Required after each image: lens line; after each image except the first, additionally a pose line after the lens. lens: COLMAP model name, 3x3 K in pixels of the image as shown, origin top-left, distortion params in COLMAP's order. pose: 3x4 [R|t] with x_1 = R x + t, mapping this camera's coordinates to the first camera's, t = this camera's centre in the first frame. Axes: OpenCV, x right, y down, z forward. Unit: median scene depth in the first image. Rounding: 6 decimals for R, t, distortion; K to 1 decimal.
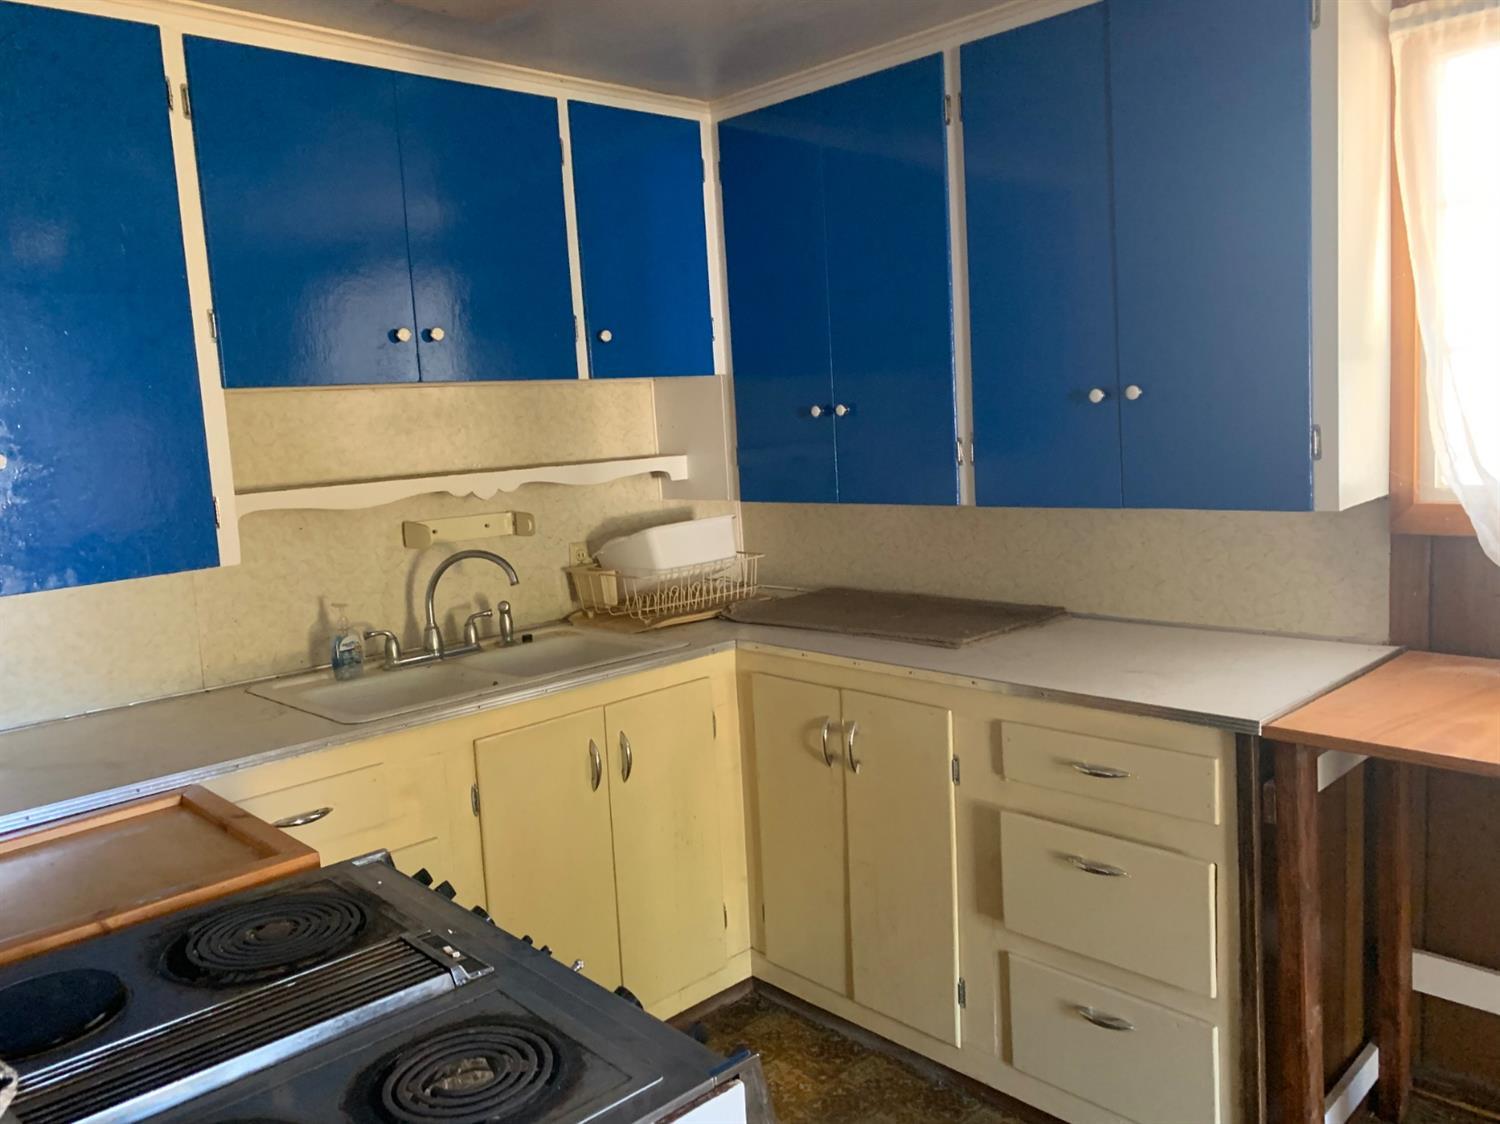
lens RADIAL K [[1159.9, 0, 753.5], [0, 1159.9, 533.4], [0, 0, 1]] dist [0.036204, -0.002251]
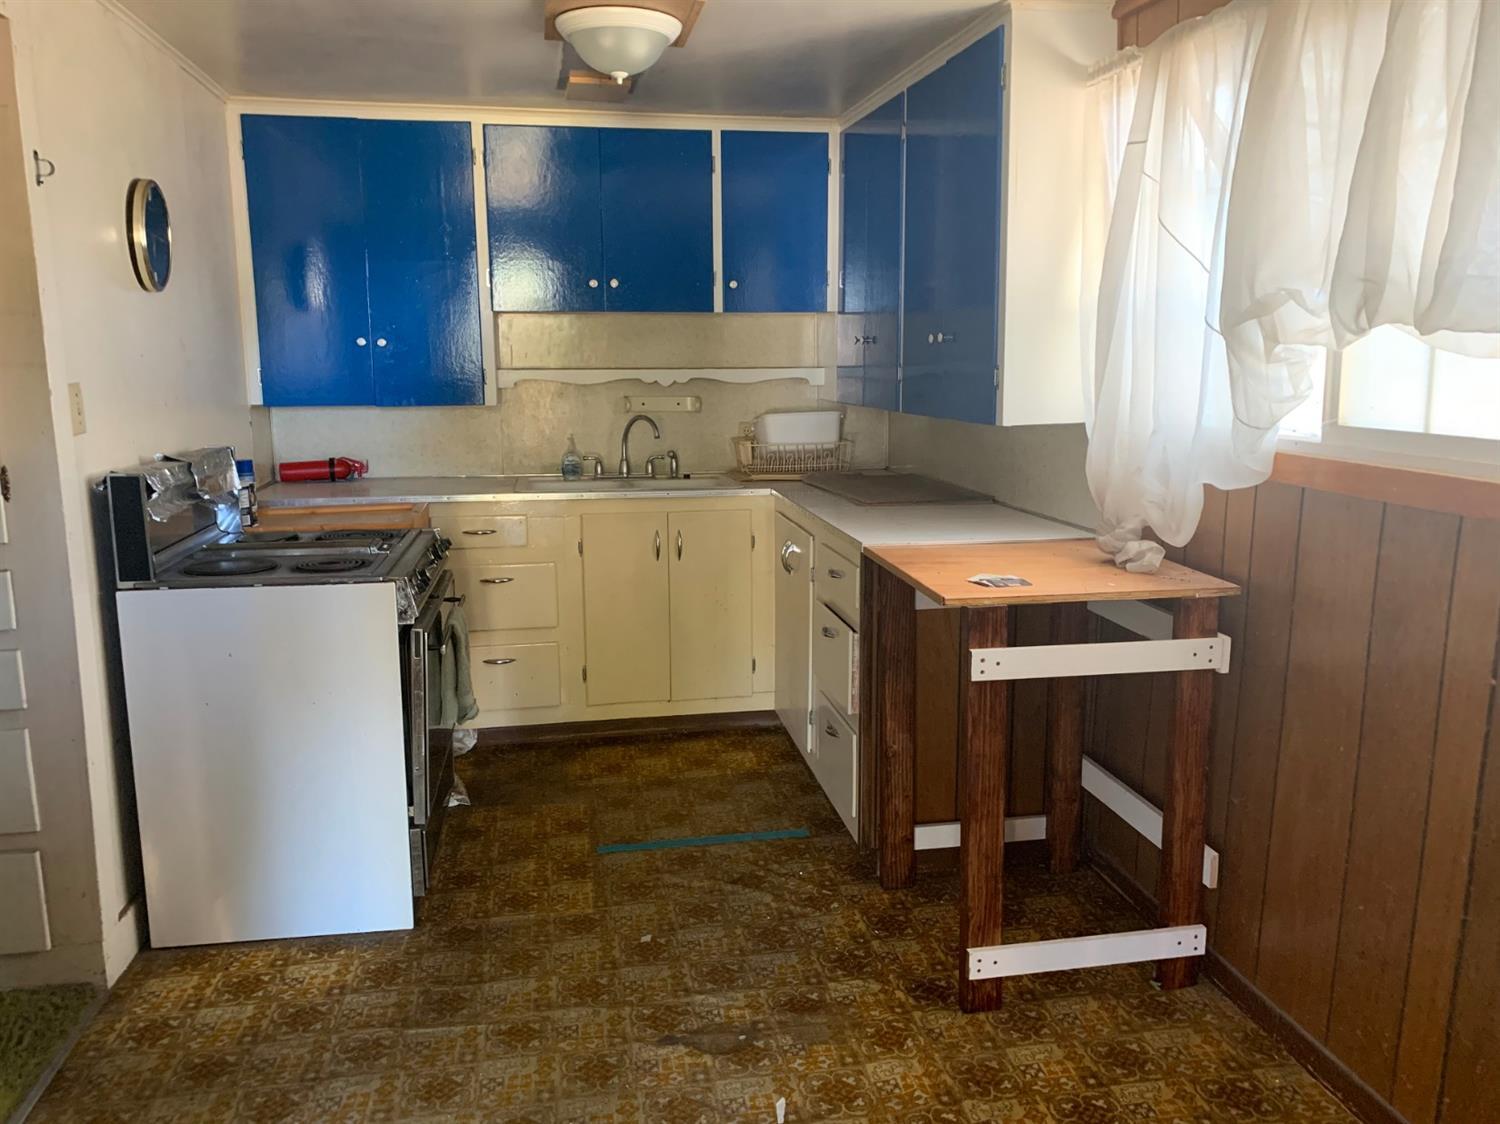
lens RADIAL K [[1152.9, 0, 750.0], [0, 1152.9, 562.0], [0, 0, 1]] dist [0.023198, -0.002256]
pose [[0.817374, 0.156161, -0.554539, 0.806467], [-0.103806, 0.986729, 0.124861, -0.000286], [0.566678, -0.044493, 0.822737, -0.268449]]
